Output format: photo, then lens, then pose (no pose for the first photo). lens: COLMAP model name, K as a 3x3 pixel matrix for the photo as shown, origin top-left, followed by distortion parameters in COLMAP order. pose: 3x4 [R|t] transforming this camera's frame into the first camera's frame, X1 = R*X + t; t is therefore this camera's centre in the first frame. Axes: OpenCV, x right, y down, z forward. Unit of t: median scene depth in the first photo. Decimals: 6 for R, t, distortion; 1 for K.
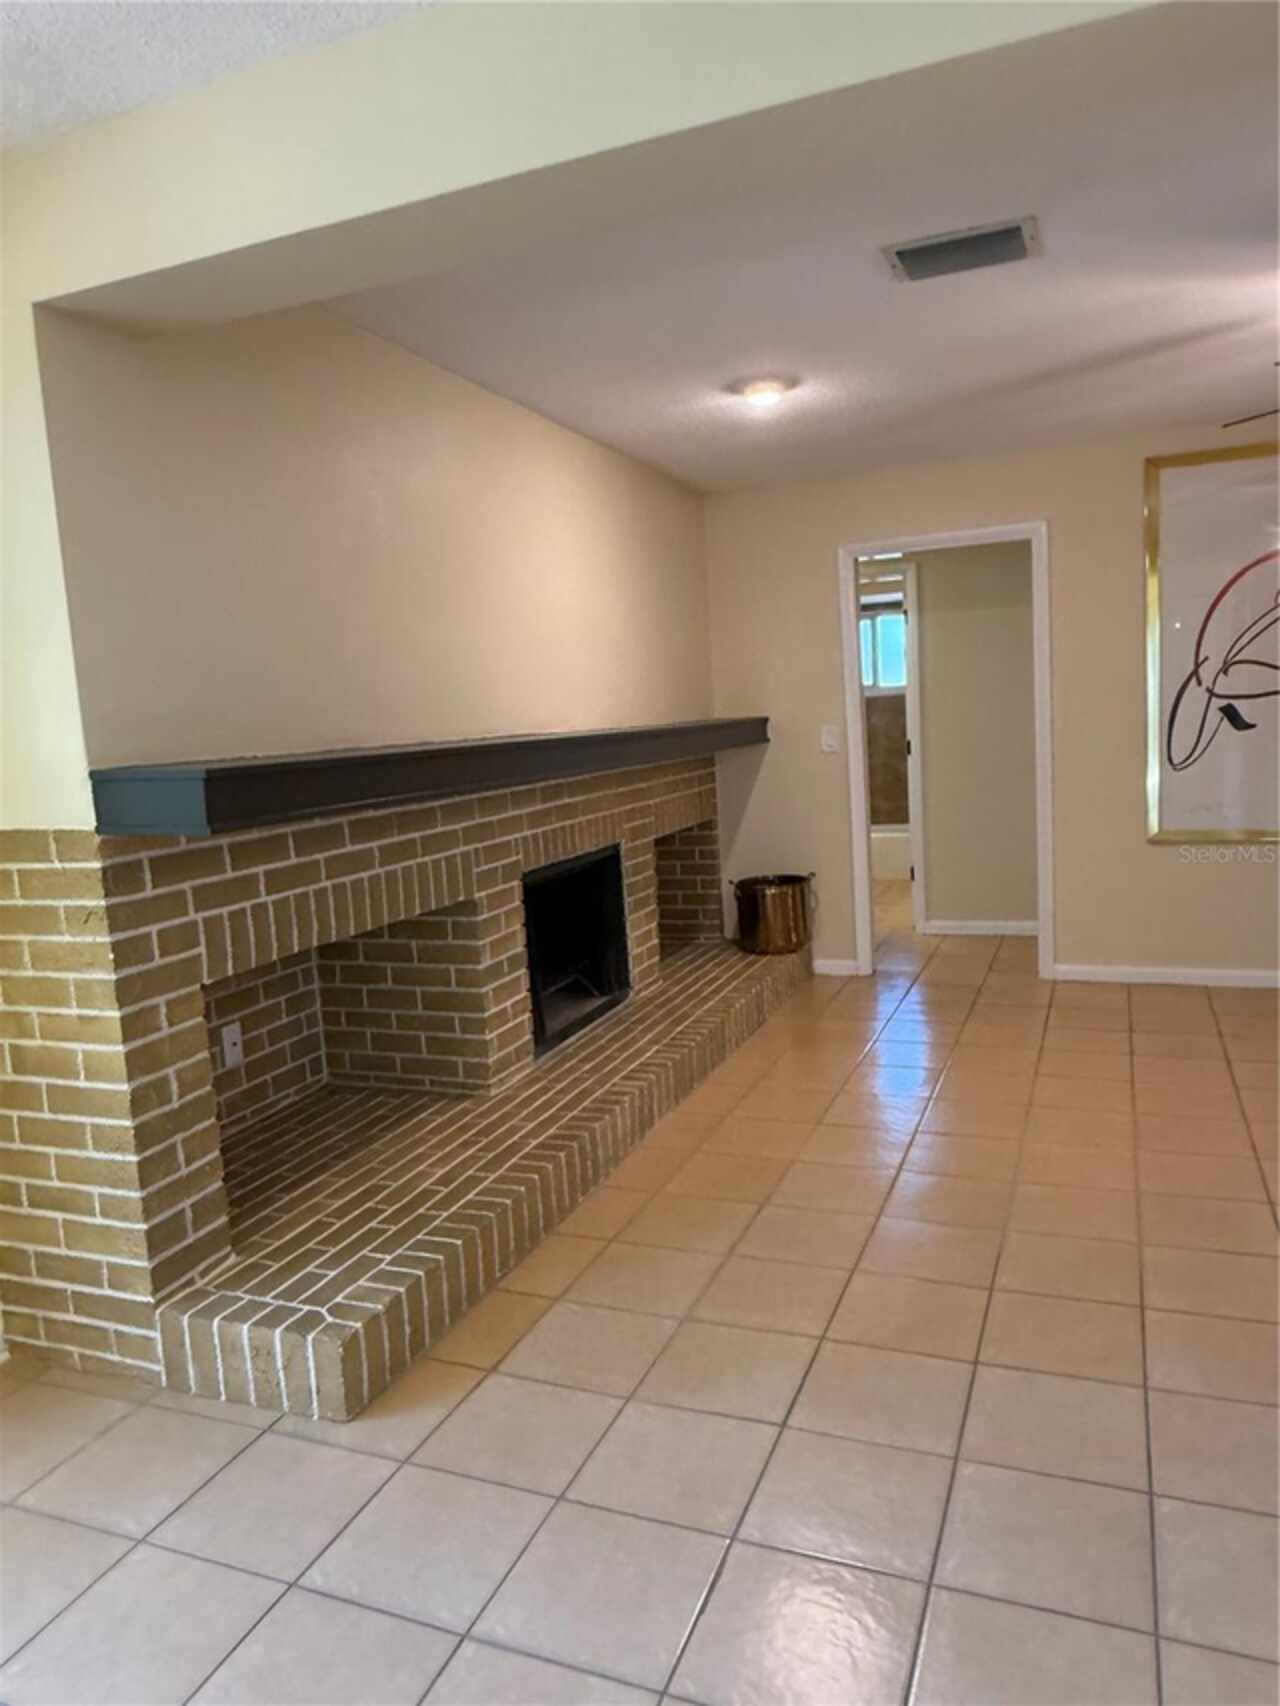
lens RADIAL K [[1119.4, 0, 640.6], [0, 1119.4, 841.5], [0, 0, 1]] dist [-0.009690, 0.002057]
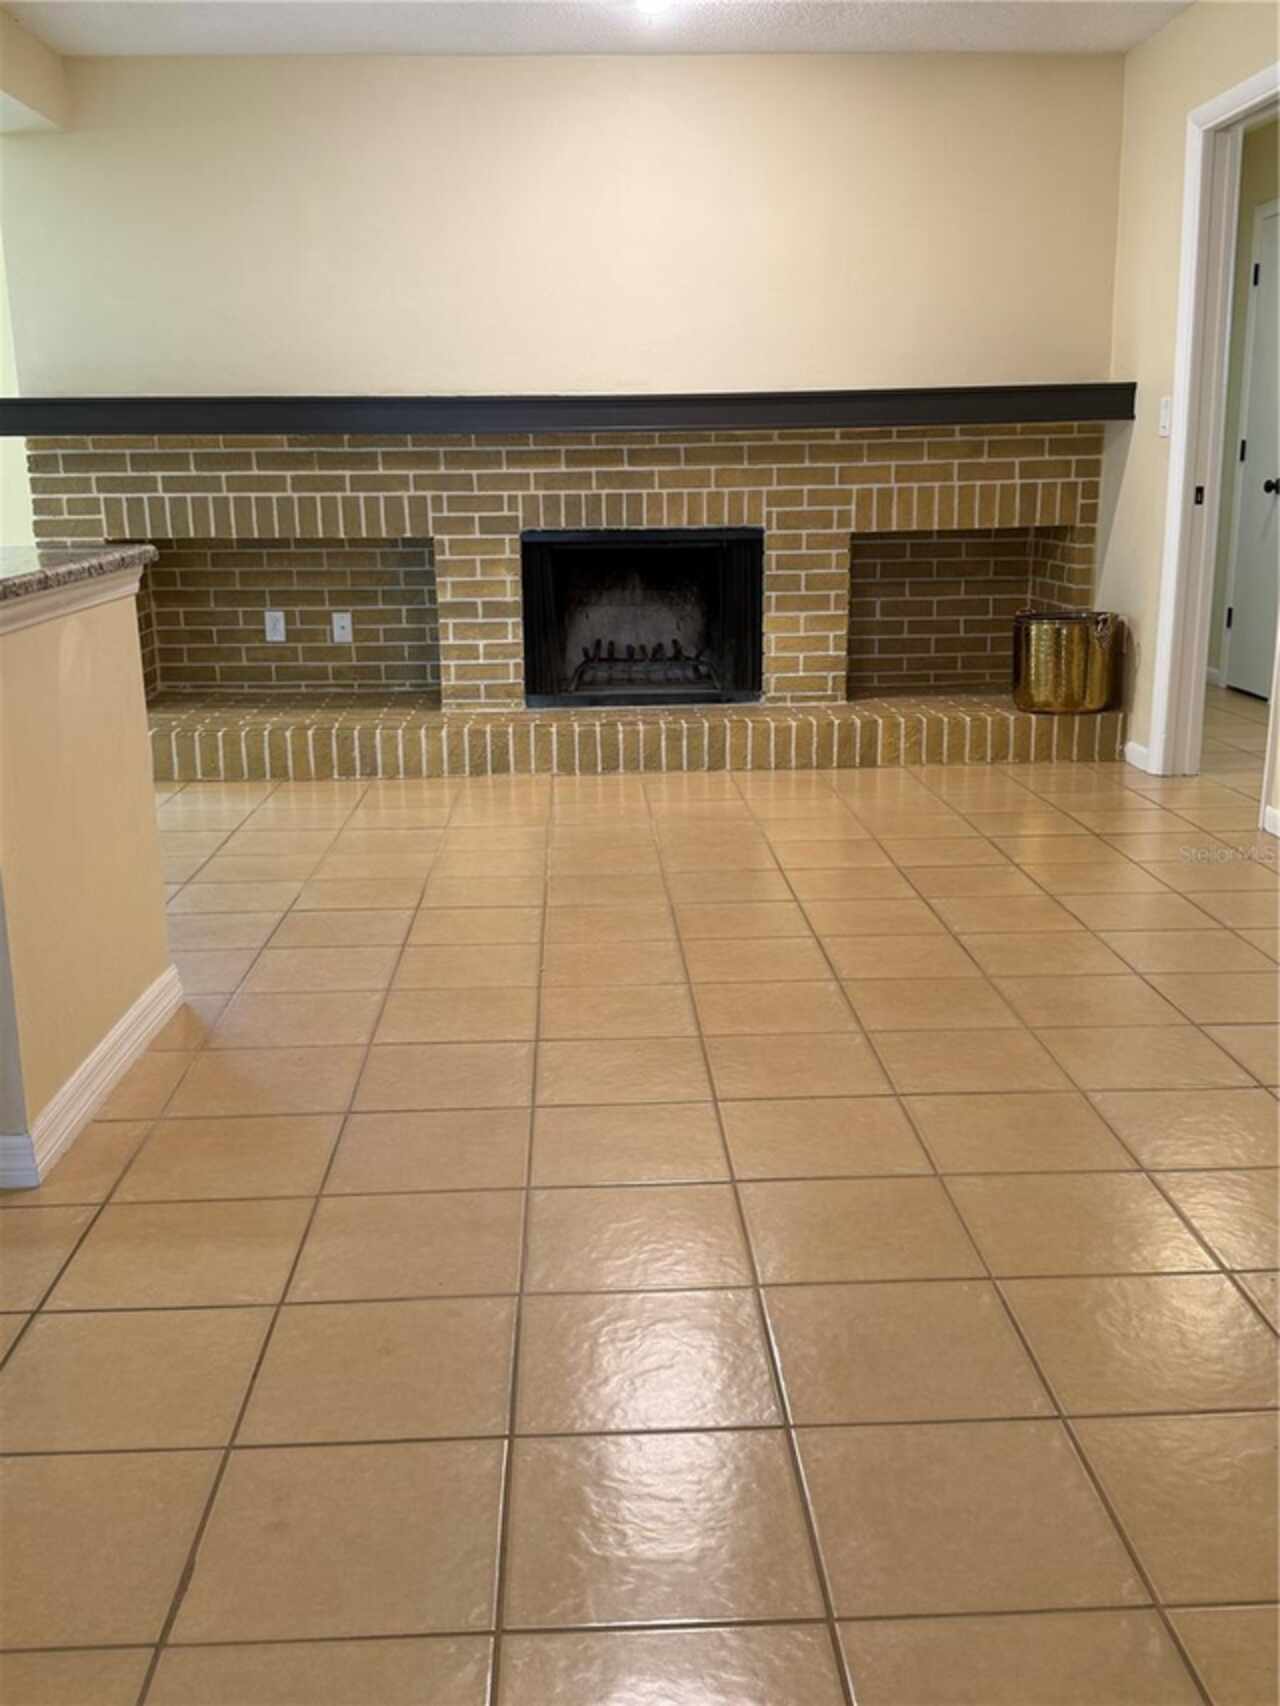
lens RADIAL K [[1608.3, 0, 641.4], [0, 1608.3, 855.5], [0, 0, 1]] dist [0.105193, 0.000000]
pose [[0.418969, 0.266363, -0.868053, 1.487820], [-0.109268, 0.963848, 0.243019, -0.064694], [0.901402, -0.006967, 0.432927, 0.457567]]
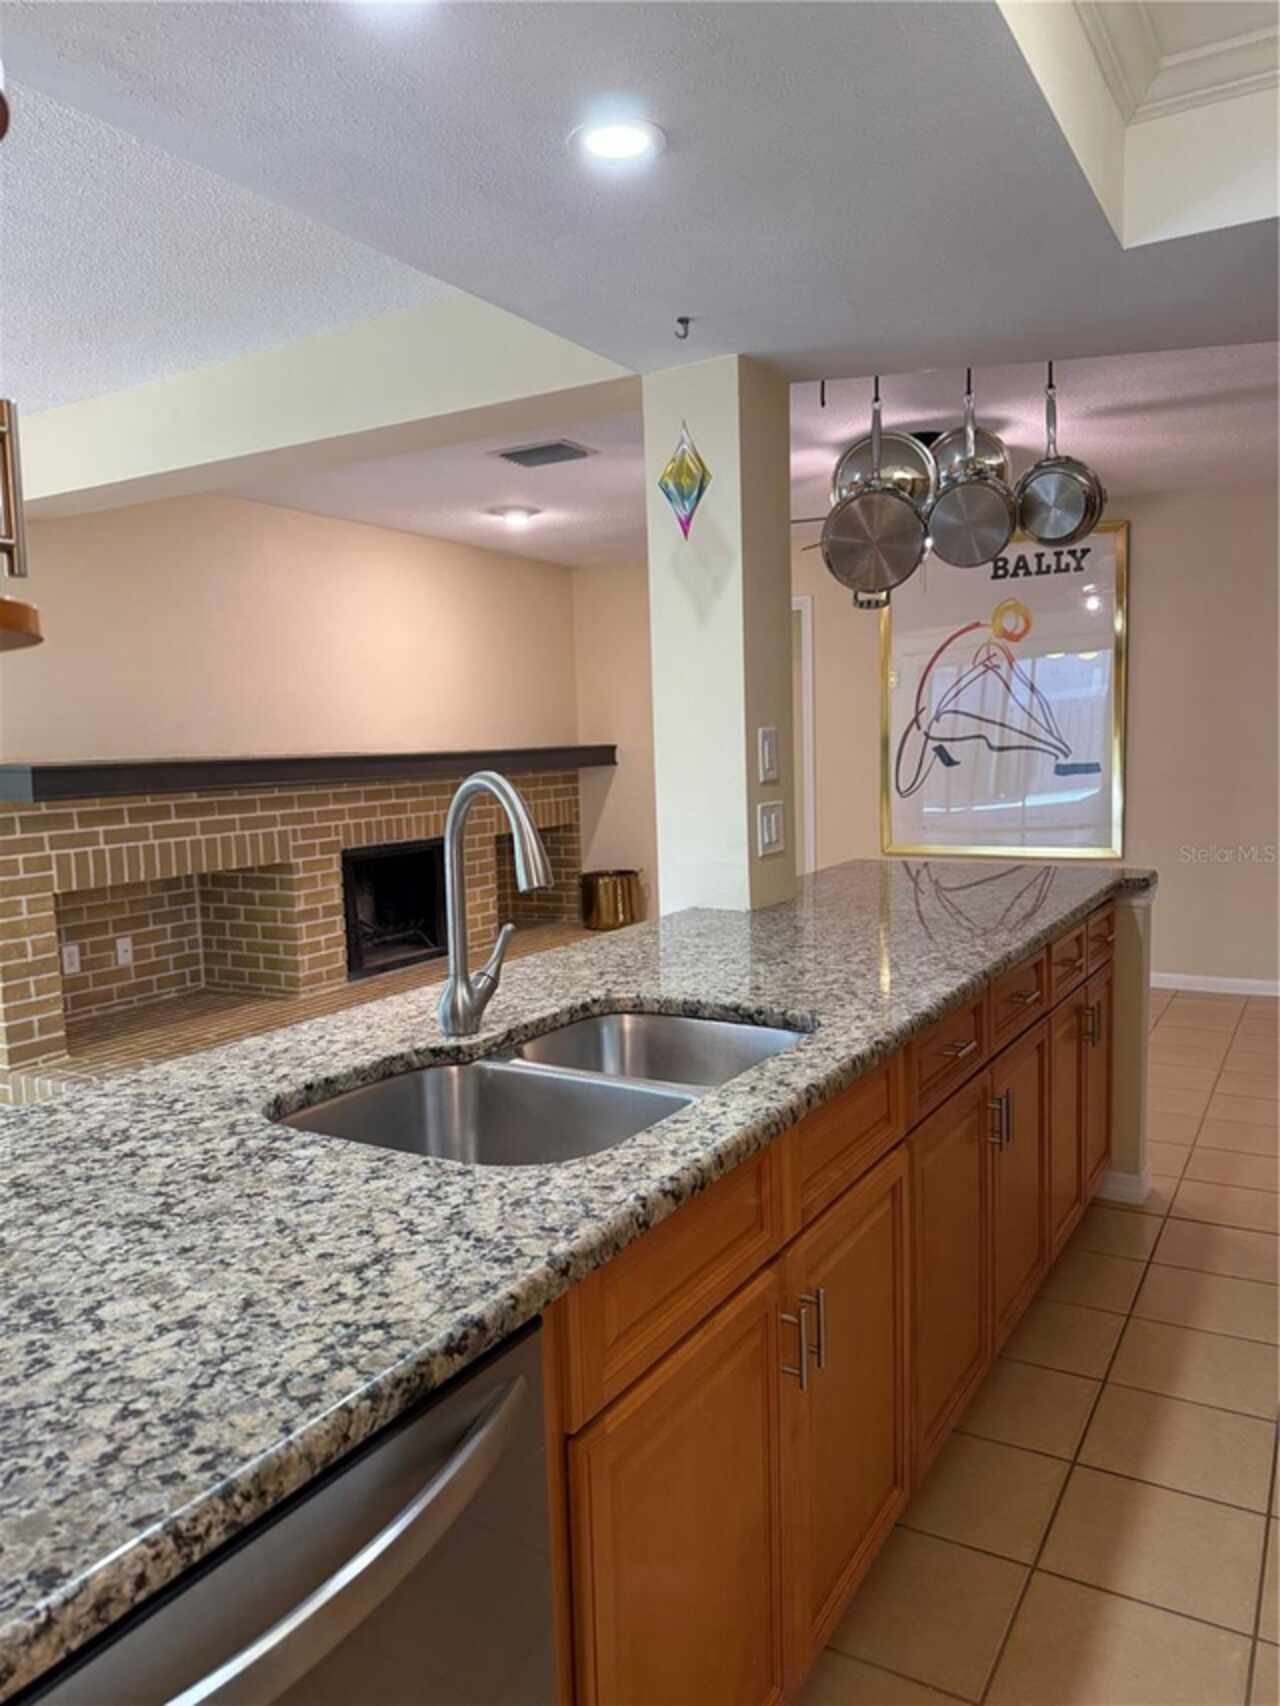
lens RADIAL K [[1166.4, 0, 652.8], [0, 1166.4, 859.1], [0, 0, 1]] dist [0.040565, -0.010284]
pose [[0.991768, 0.042505, -0.120789, 0.505276], [-0.042767, 0.999085, 0.000428, 0.024892], [0.120697, 0.004741, 0.992678, -0.469222]]
